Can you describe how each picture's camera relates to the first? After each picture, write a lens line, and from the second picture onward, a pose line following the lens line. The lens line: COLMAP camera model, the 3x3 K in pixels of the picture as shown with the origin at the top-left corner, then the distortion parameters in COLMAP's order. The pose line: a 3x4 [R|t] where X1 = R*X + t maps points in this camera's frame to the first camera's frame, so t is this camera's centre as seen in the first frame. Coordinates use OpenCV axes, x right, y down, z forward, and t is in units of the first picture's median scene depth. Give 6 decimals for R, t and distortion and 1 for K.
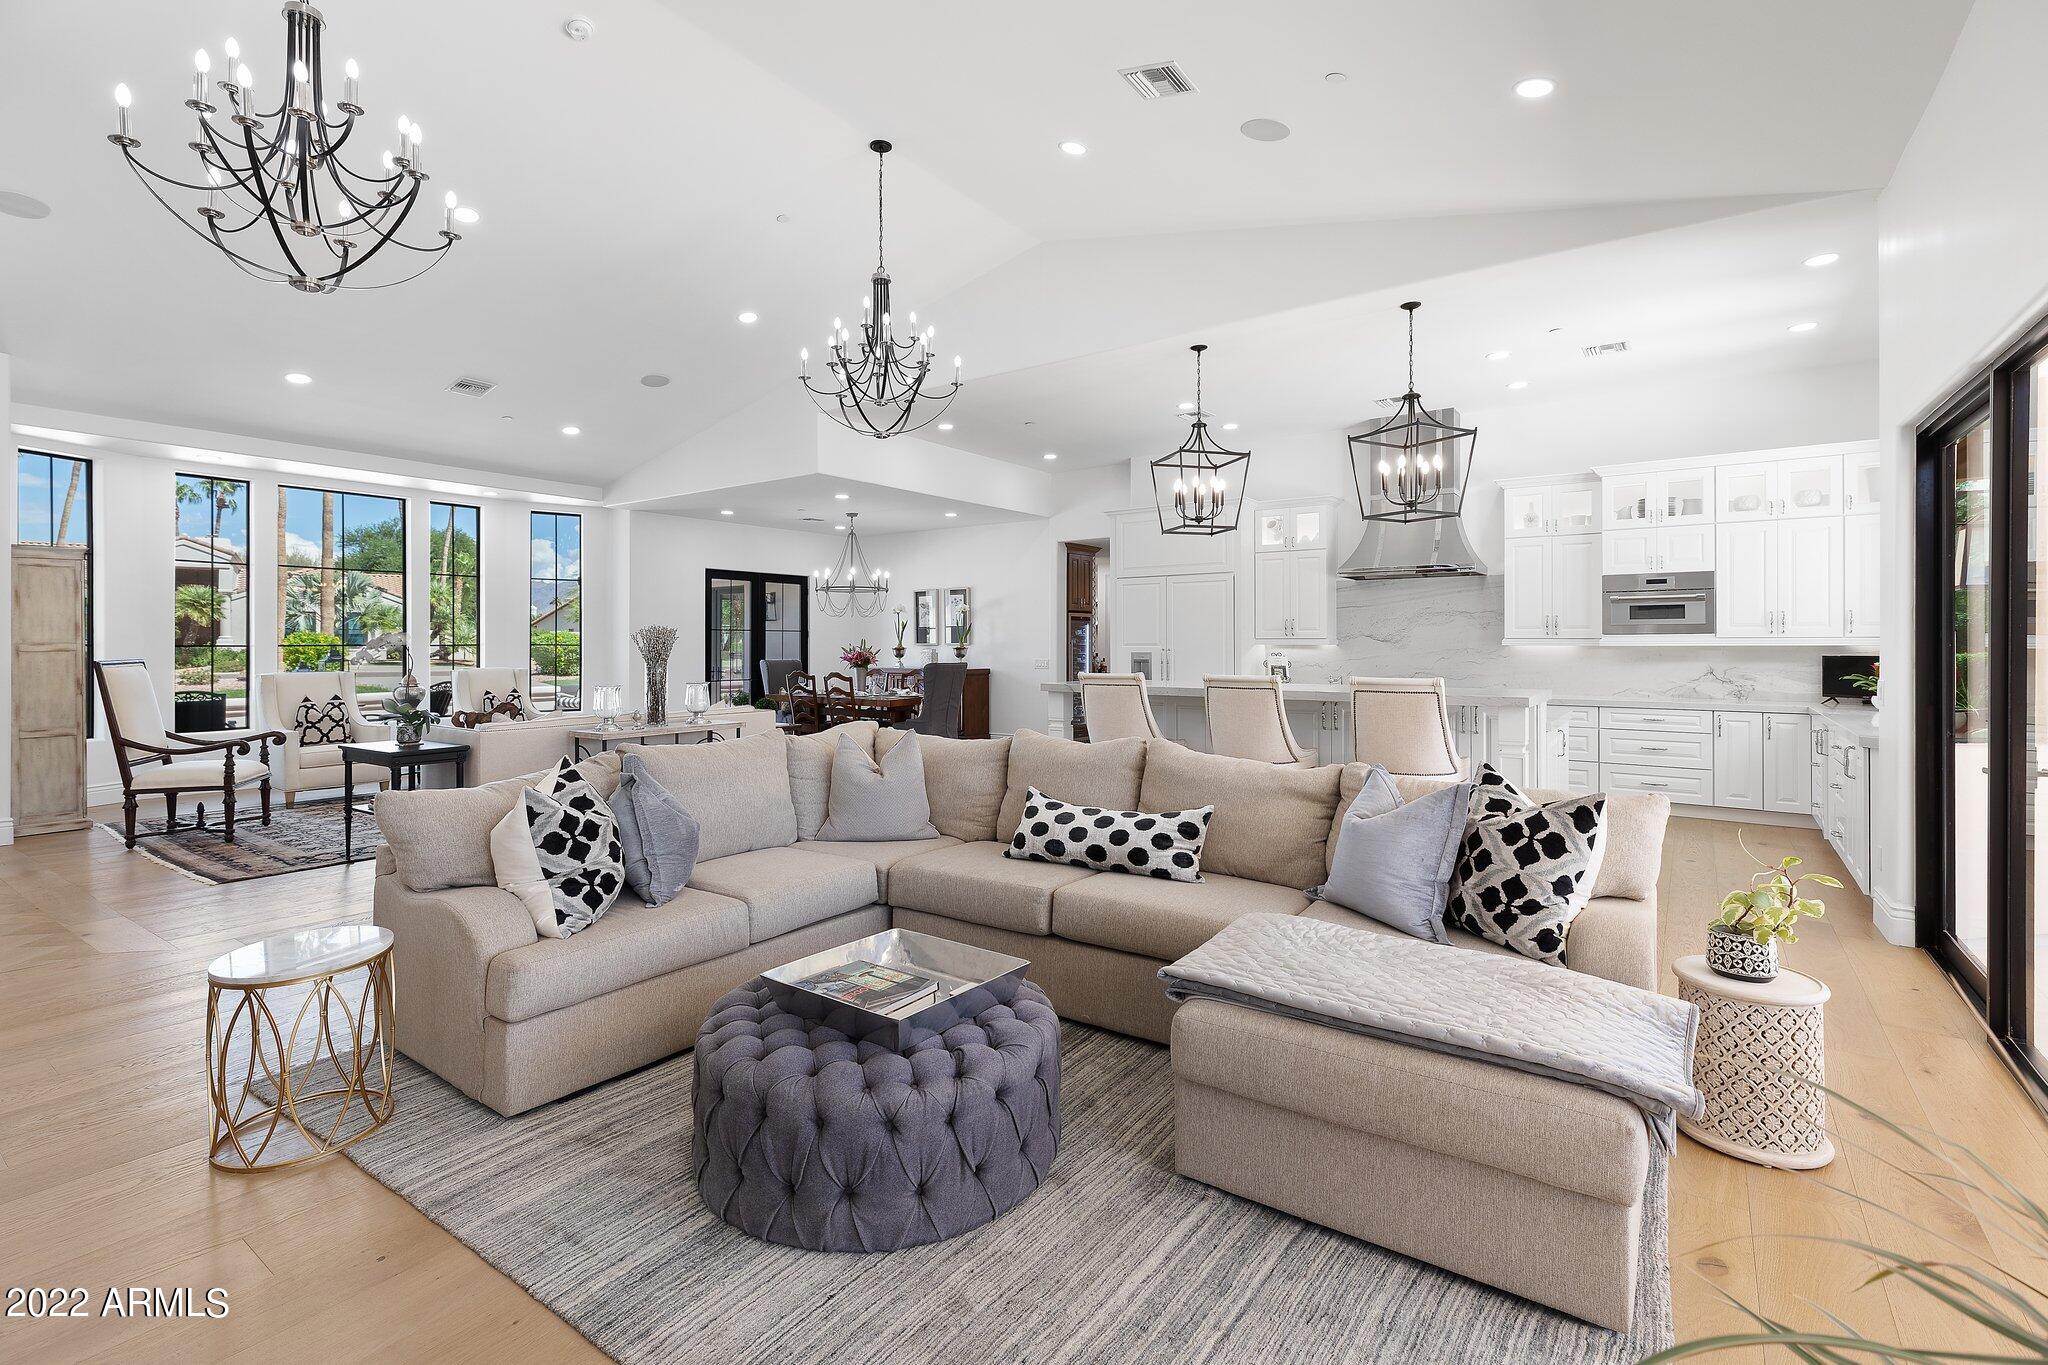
lens RADIAL K [[921.5, 0, 1001.2], [0, 921.5, 639.3], [0, 0, 1]] dist [0.007652, -0.001335]
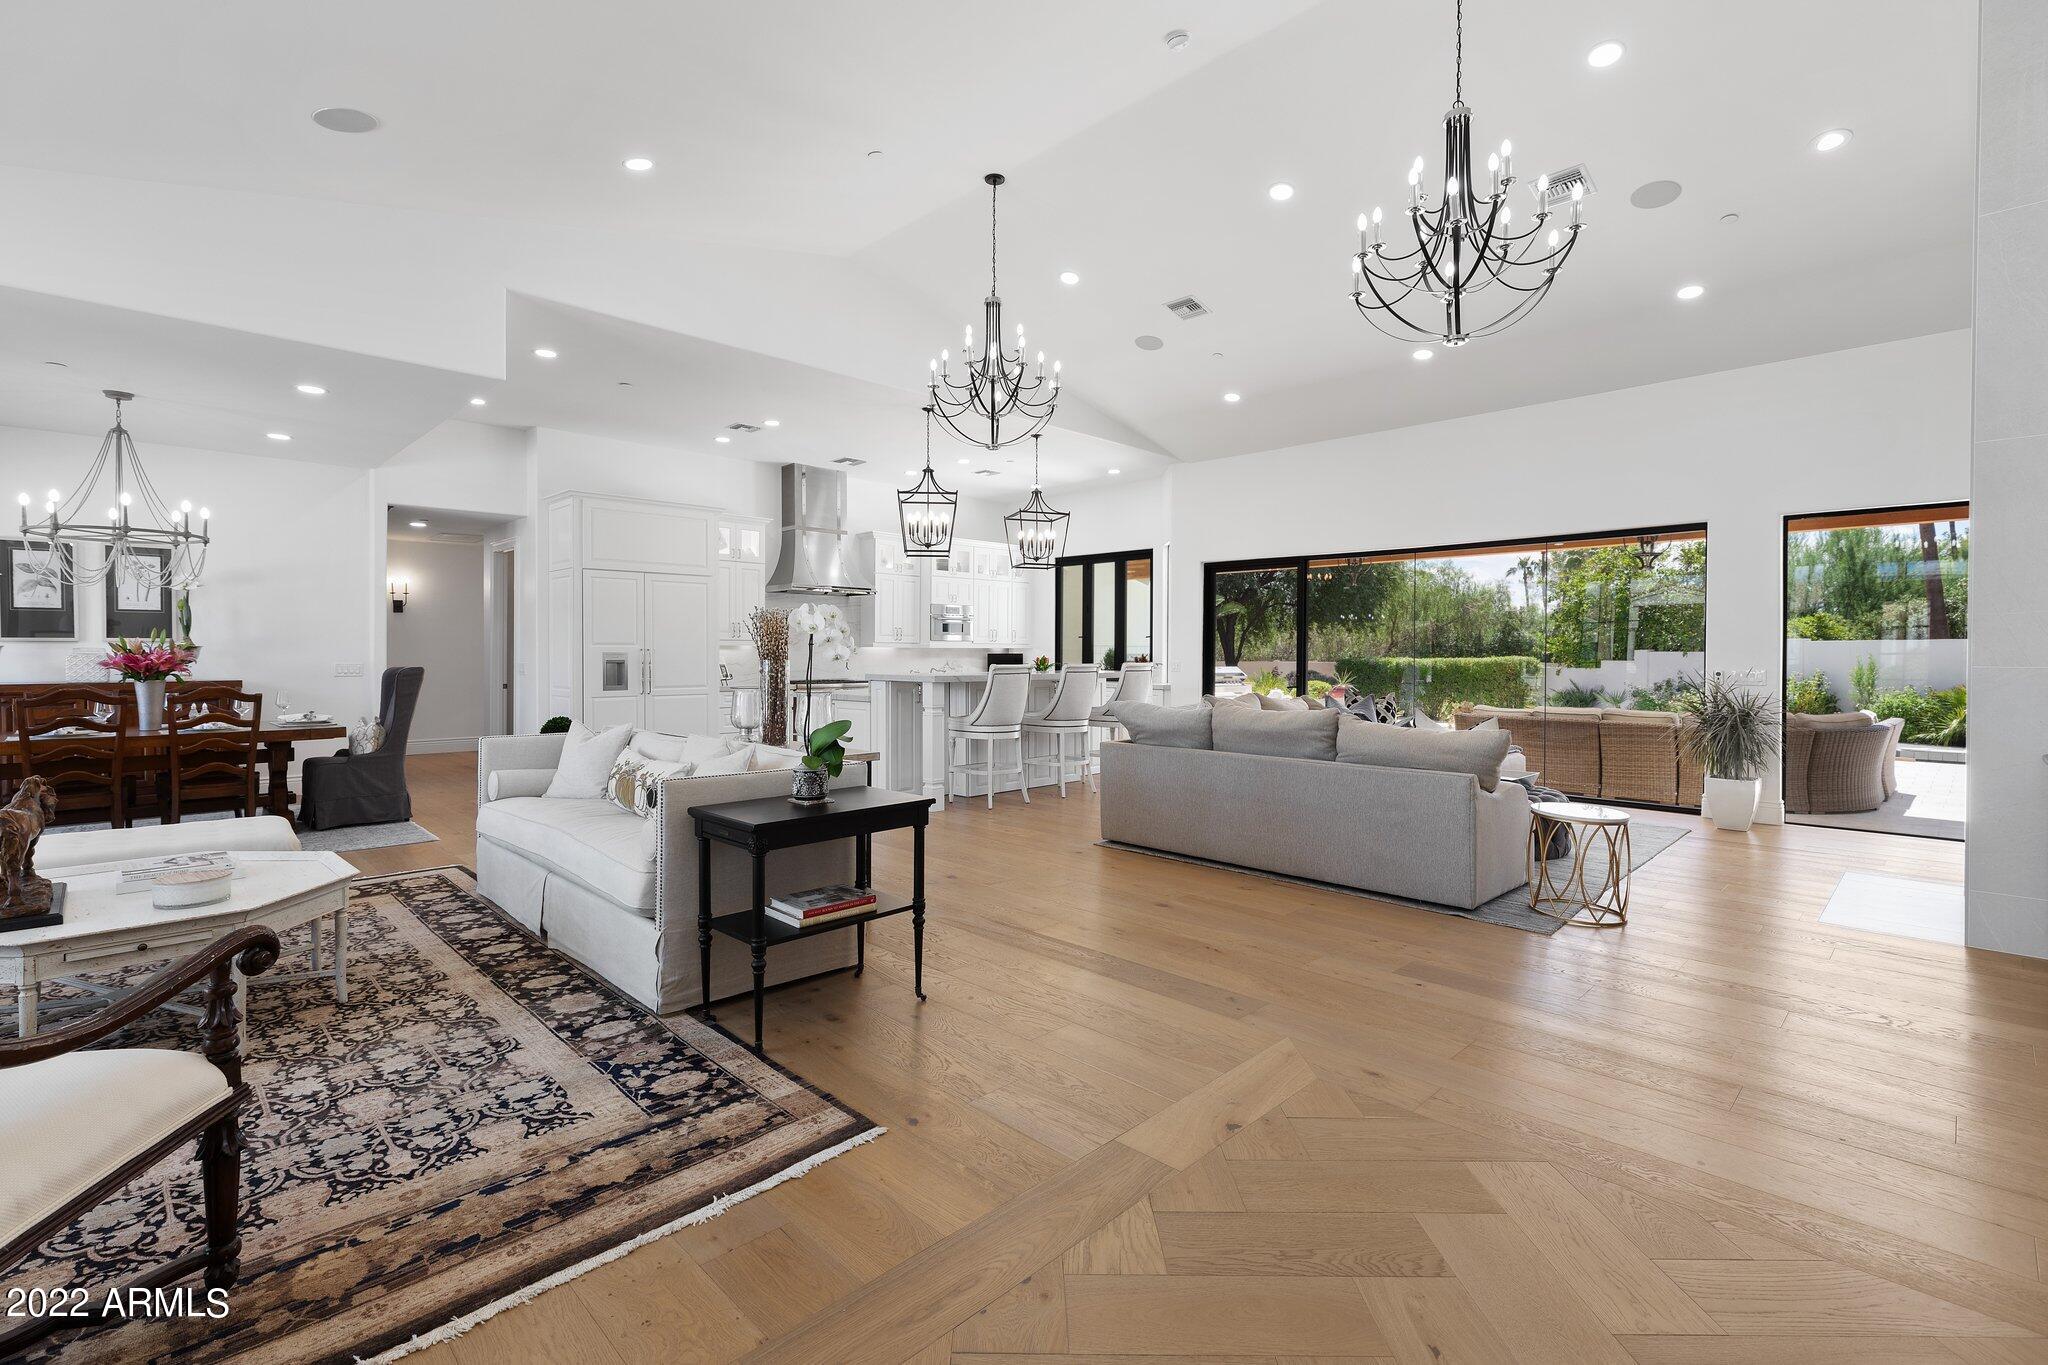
lens RADIAL K [[921.5, 0, 1007.6], [0, 921.5, 655.2], [0, 0, 1]] dist [0.007652, -0.001335]
pose [[0.173860, 0.000399, 0.984770, -0.901393], [-0.008117, 0.999967, 0.001028, 0.016423], [-0.984737, -0.008172, 0.173858, 0.595547]]
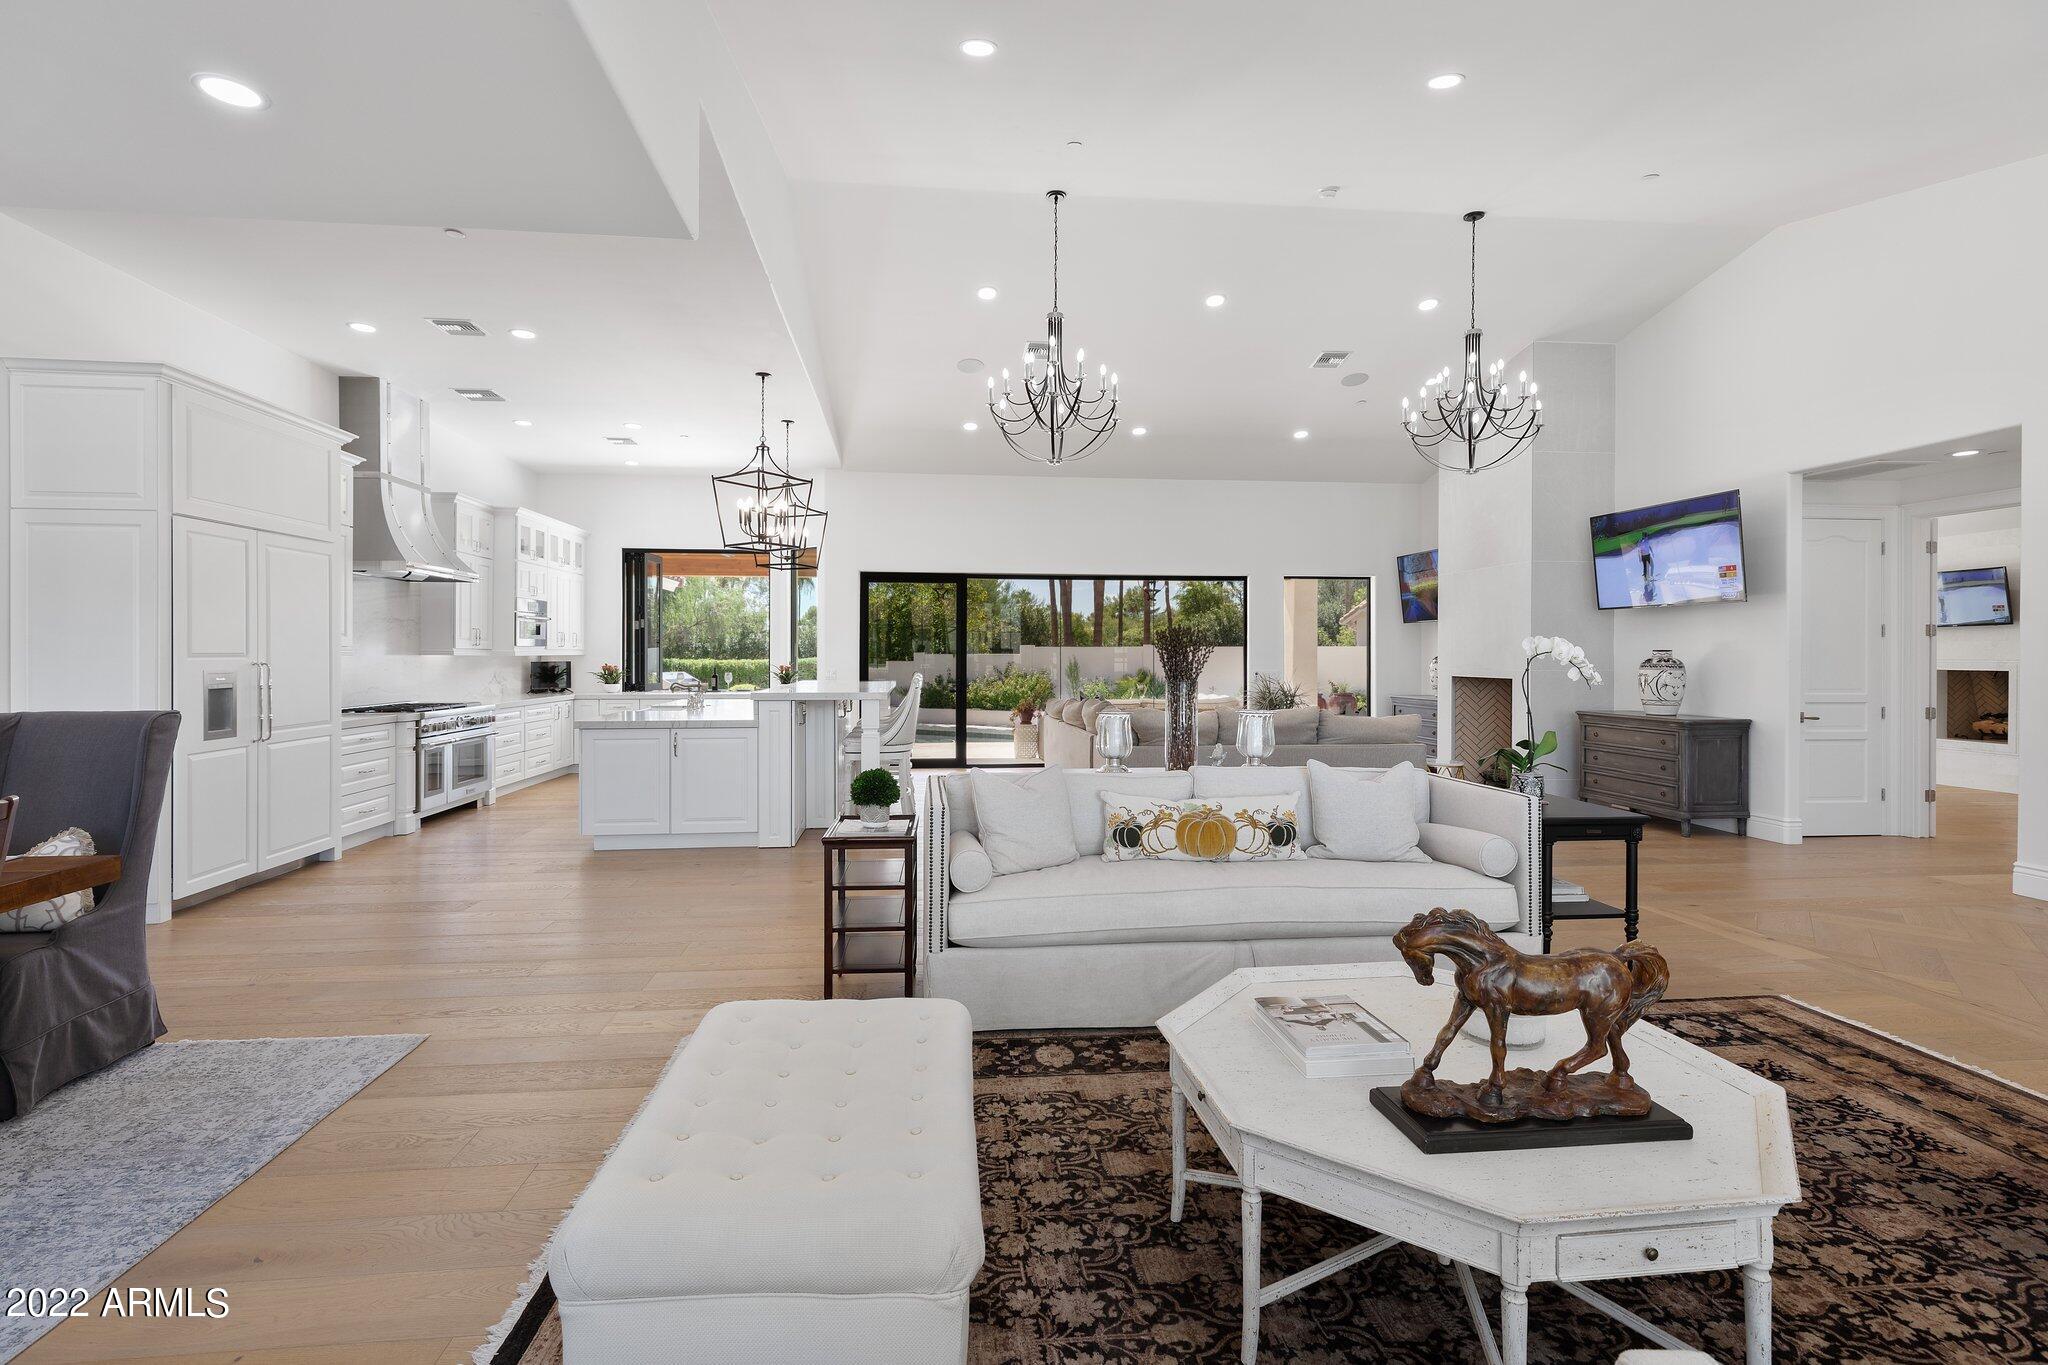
lens RADIAL K [[921.5, 0, 1002.6], [0, 921.5, 657.0], [0, 0, 1]] dist [0.007652, -0.001335]
pose [[-0.662118, -0.002936, 0.749394, -0.682945], [-0.004659, 0.999989, -0.000199, 0.006437], [-0.749385, -0.003623, -0.662125, 1.328558]]
